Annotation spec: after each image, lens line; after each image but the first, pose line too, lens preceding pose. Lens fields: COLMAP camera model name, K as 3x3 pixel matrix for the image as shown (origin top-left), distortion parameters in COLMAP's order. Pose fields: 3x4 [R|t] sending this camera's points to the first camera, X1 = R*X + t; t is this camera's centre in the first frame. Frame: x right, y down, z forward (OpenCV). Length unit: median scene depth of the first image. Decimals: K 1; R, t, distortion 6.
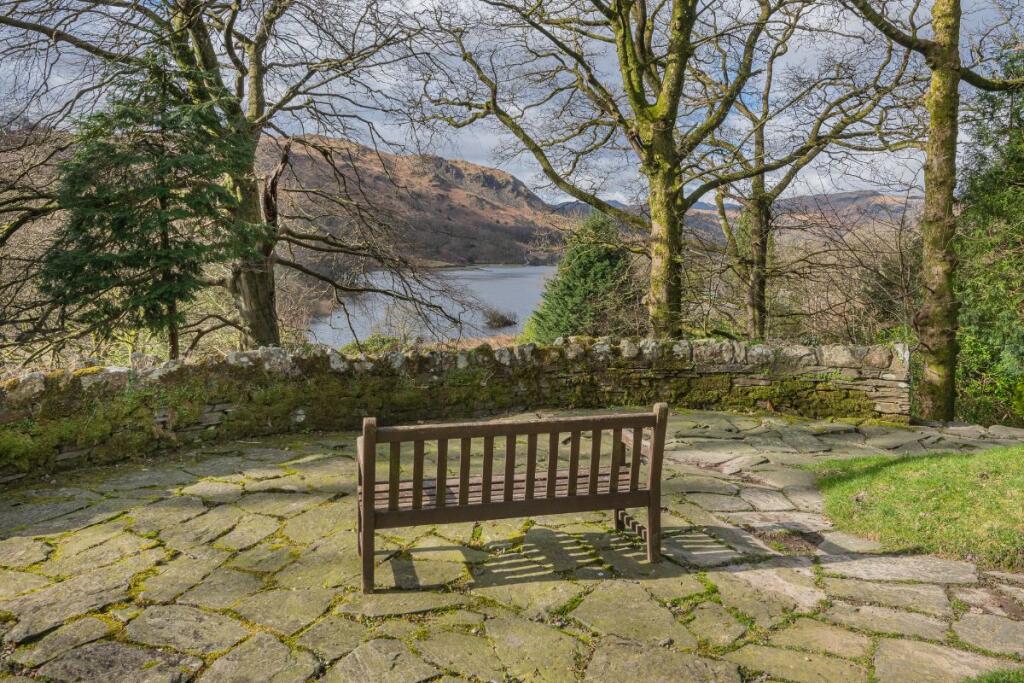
lens RADIAL K [[651.2, 0, 512.0], [0, 651.2, 341.5], [0, 0, 1]] dist [0.000942, 0.000191]
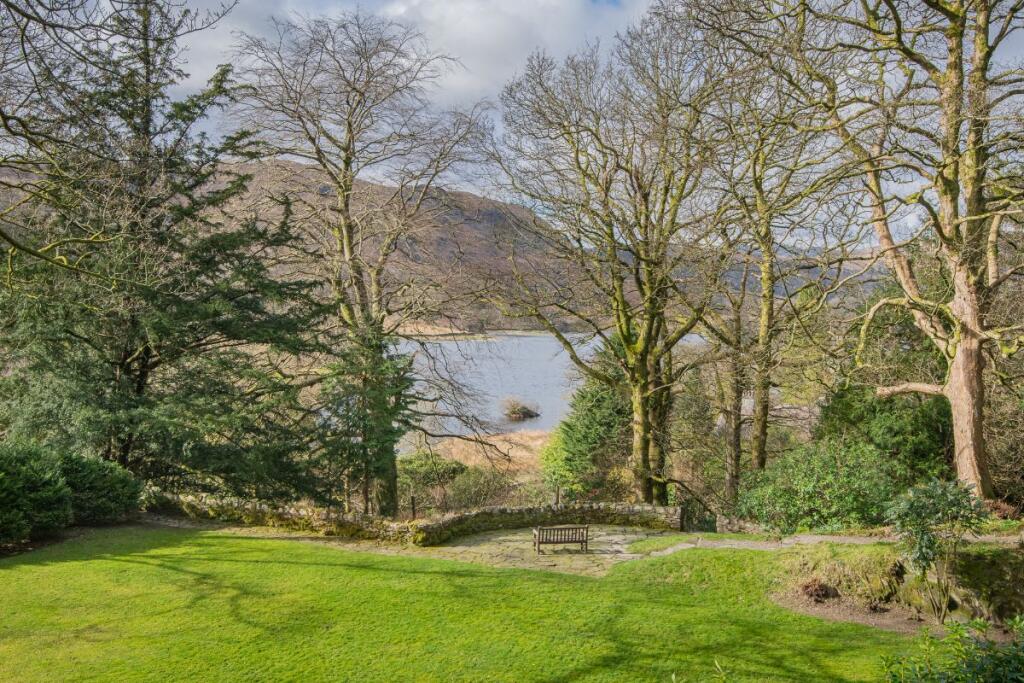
lens RADIAL K [[838.1, 0, 512.0], [0, 838.1, 341.5], [0, 0, 1]] dist [0.000577, -0.000109]
pose [[0.999533, 0.017312, -0.025188, -0.052392], [-0.019868, 0.994270, -0.105032, -0.134625], [0.023225, 0.105484, 0.994150, -1.222089]]
